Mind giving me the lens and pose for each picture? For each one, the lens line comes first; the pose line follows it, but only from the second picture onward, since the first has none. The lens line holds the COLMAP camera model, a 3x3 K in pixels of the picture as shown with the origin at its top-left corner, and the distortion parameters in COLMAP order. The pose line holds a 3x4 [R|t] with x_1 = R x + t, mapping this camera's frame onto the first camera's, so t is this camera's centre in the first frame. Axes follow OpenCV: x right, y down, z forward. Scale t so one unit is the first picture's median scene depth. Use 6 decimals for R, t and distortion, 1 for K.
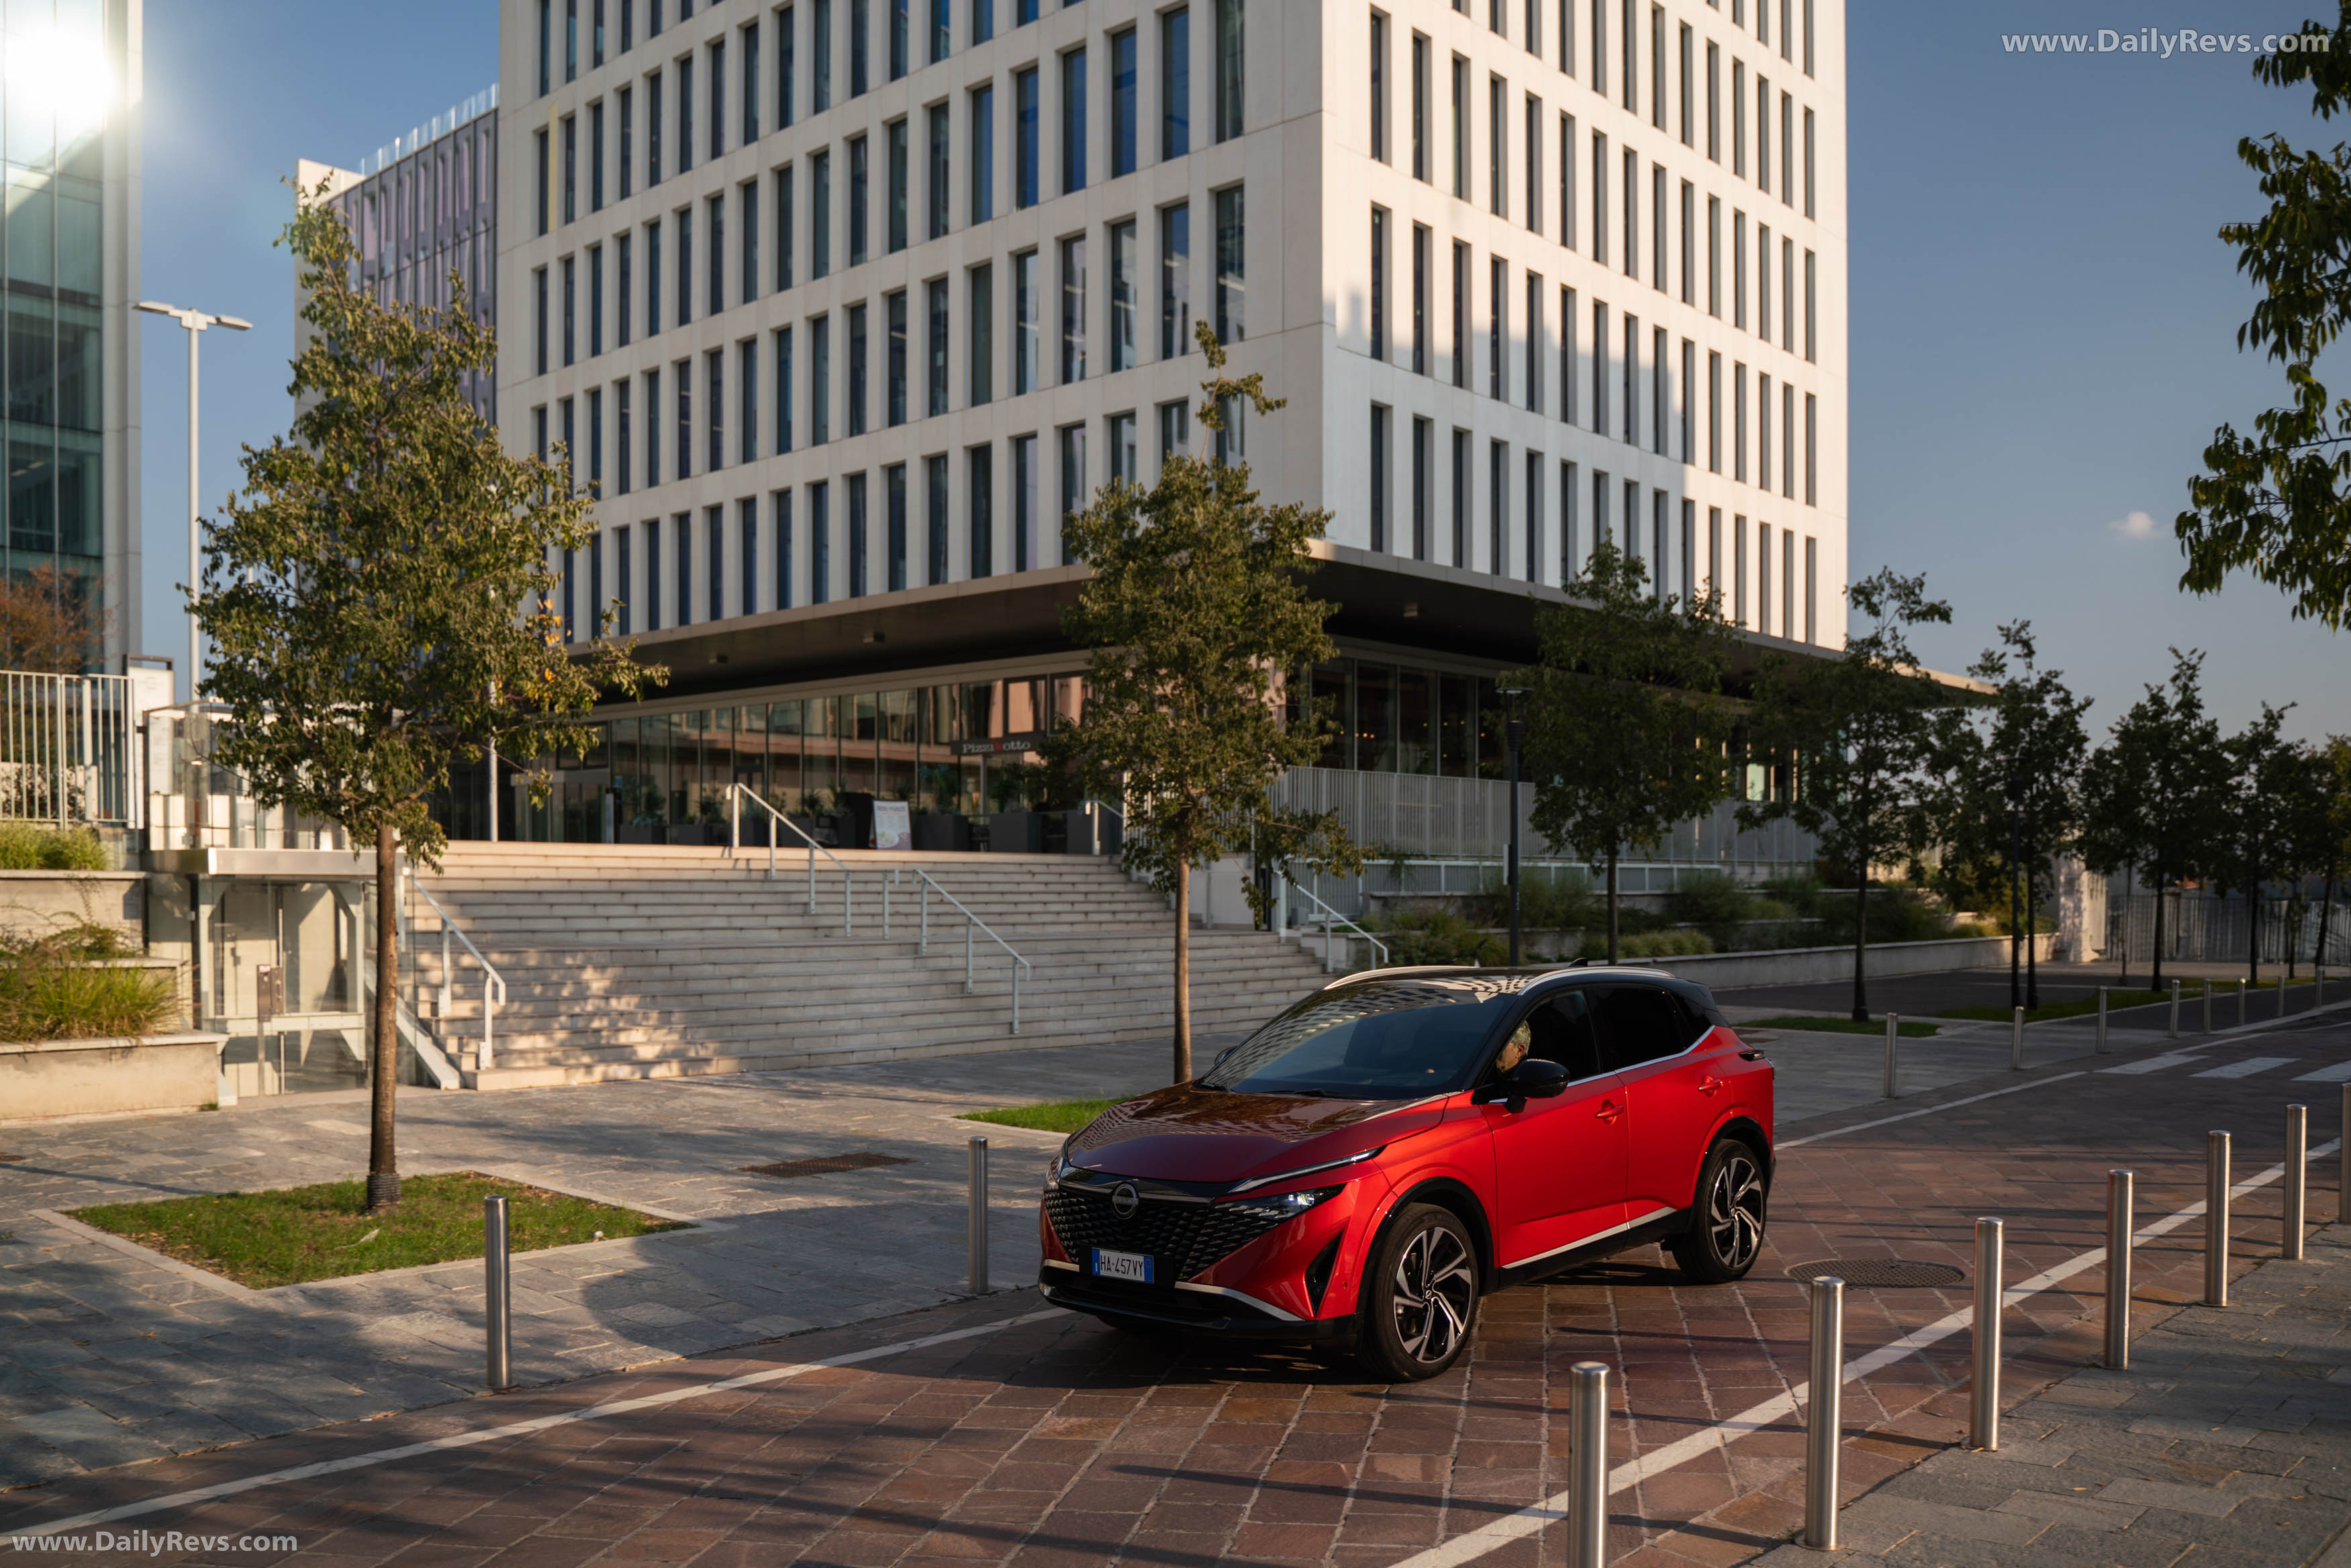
lens RADIAL K [[1980.4, 0, 1250.0], [0, 1980.4, 807.6], [0, 0, 1]] dist [-0.048905, 0.053290]
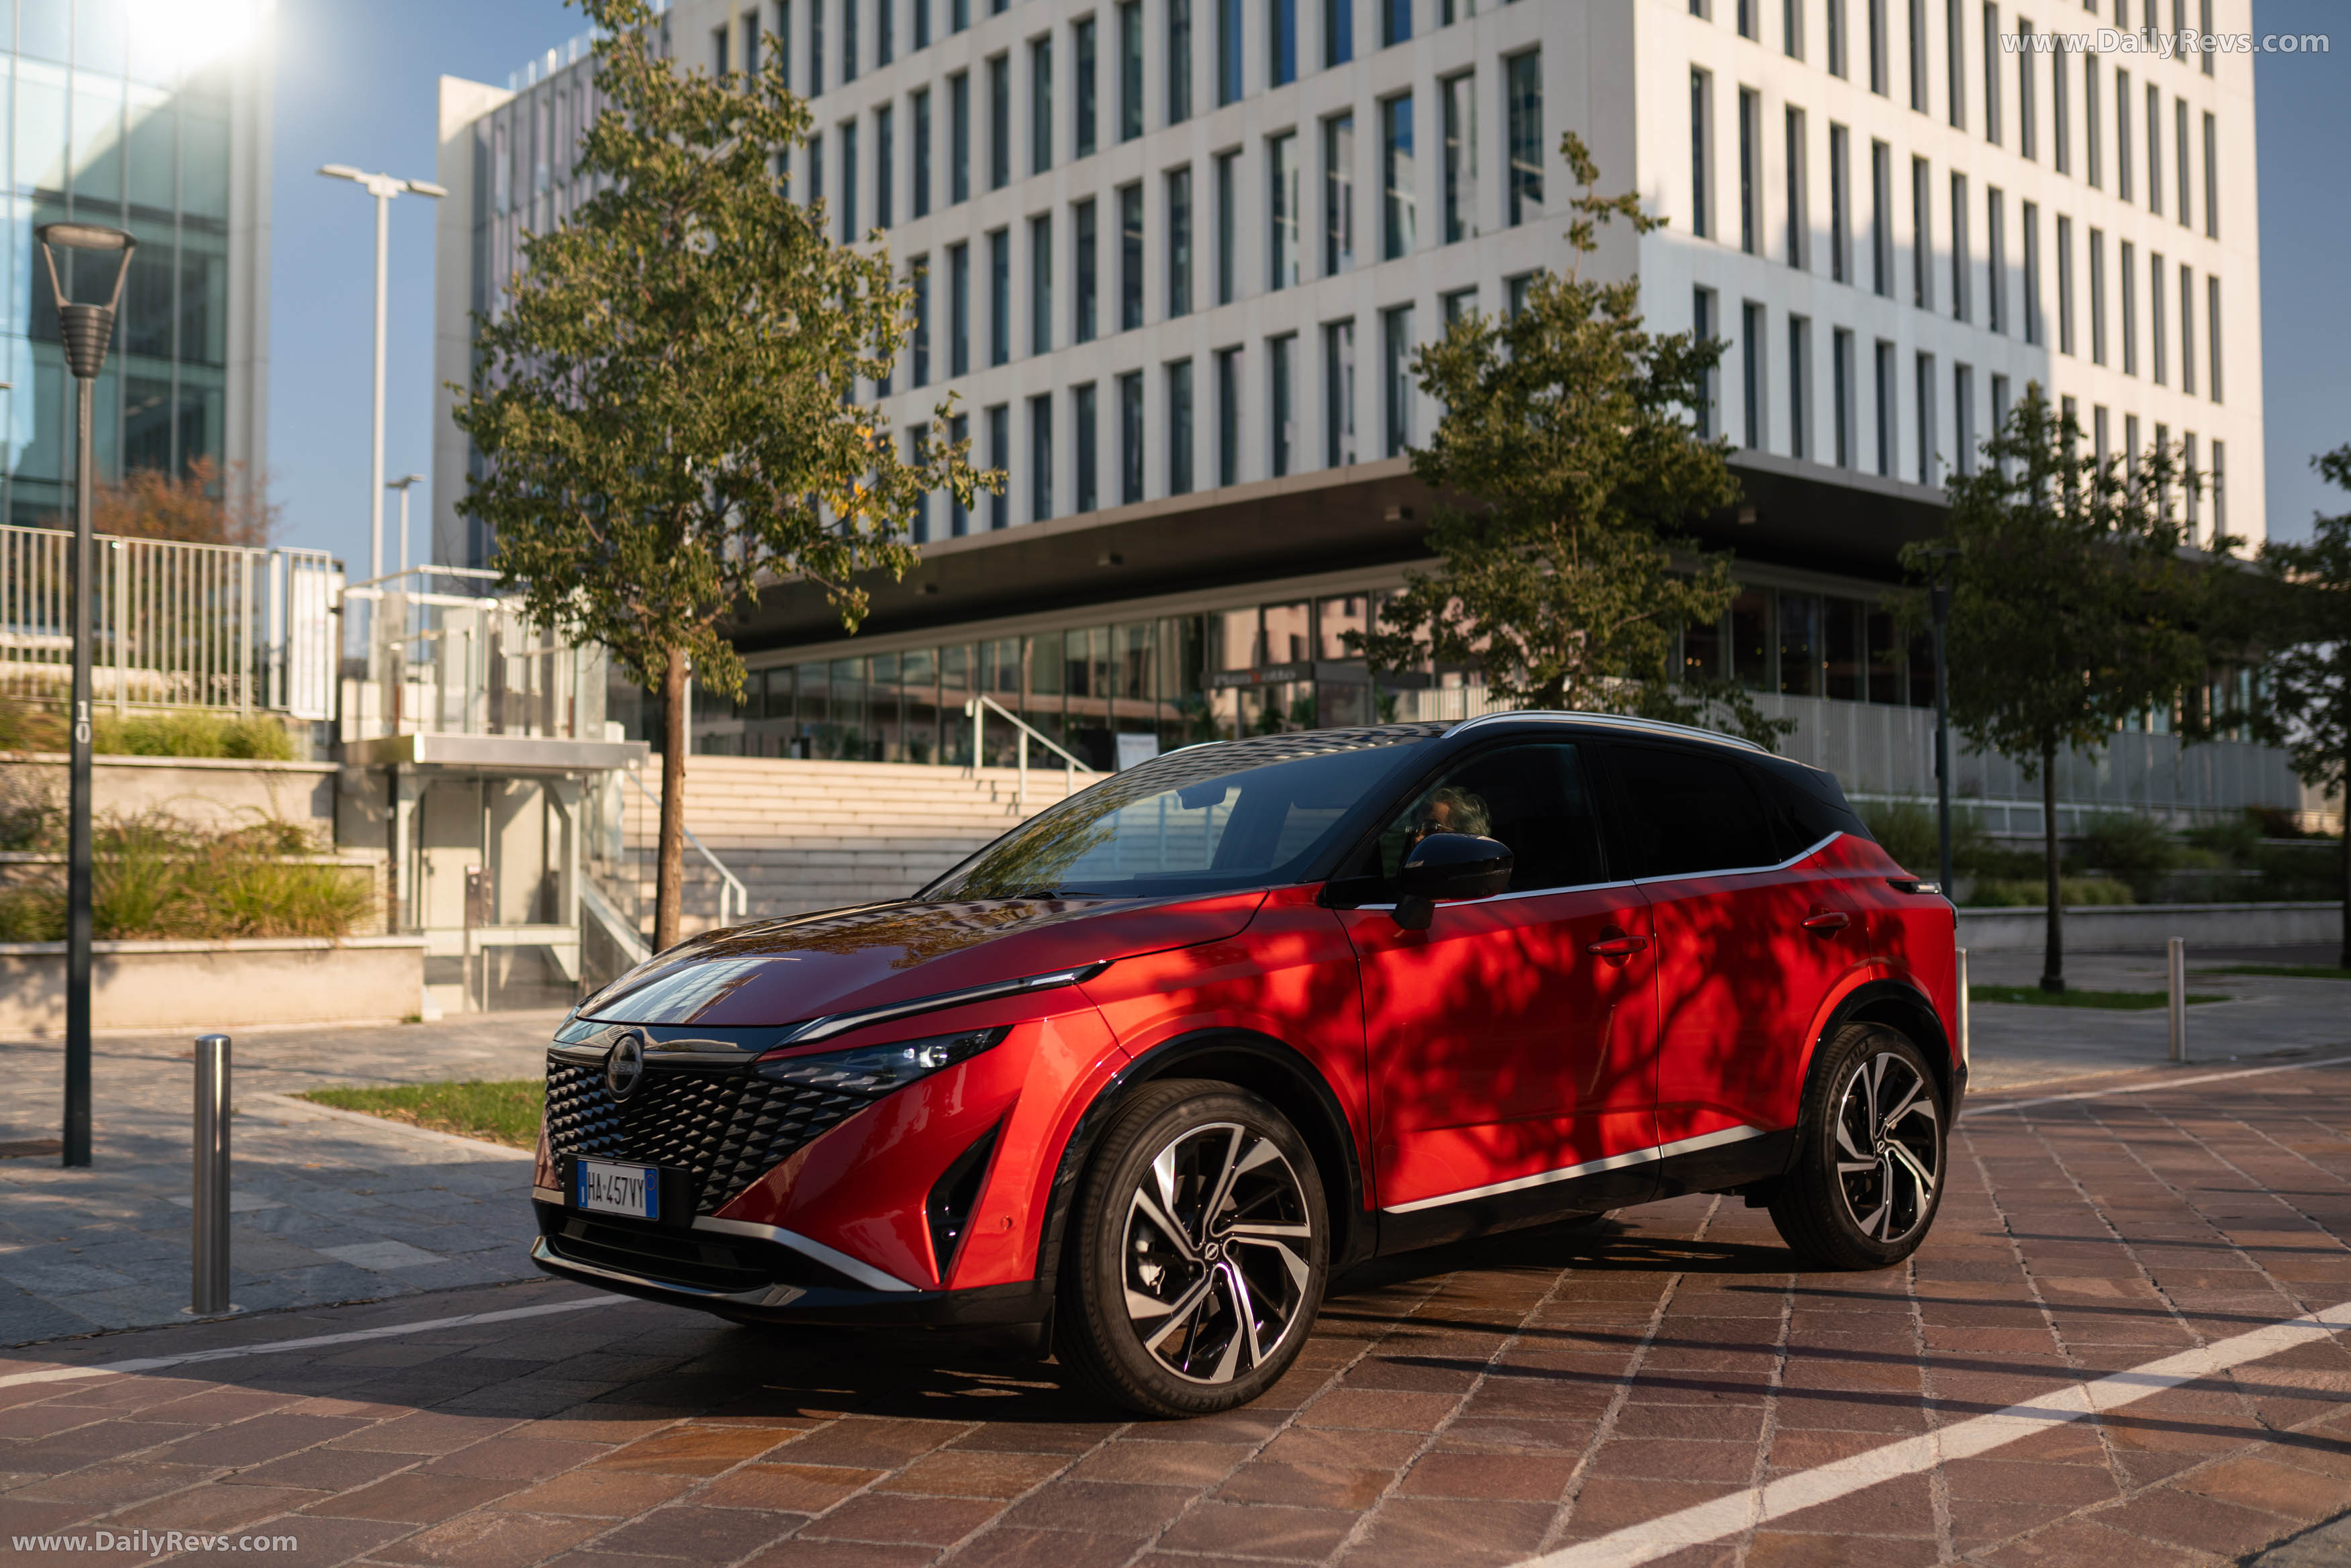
lens RADIAL K [[2206.7, 0, 1173.3], [0, 2206.7, 779.5], [0, 0, 1]] dist [0.015491, 0.000000]
pose [[0.997253, 0.013222, -0.072887, -0.112044], [-0.017974, 0.997728, -0.064936, 0.095533], [0.071863, 0.066068, 0.995224, 0.033399]]
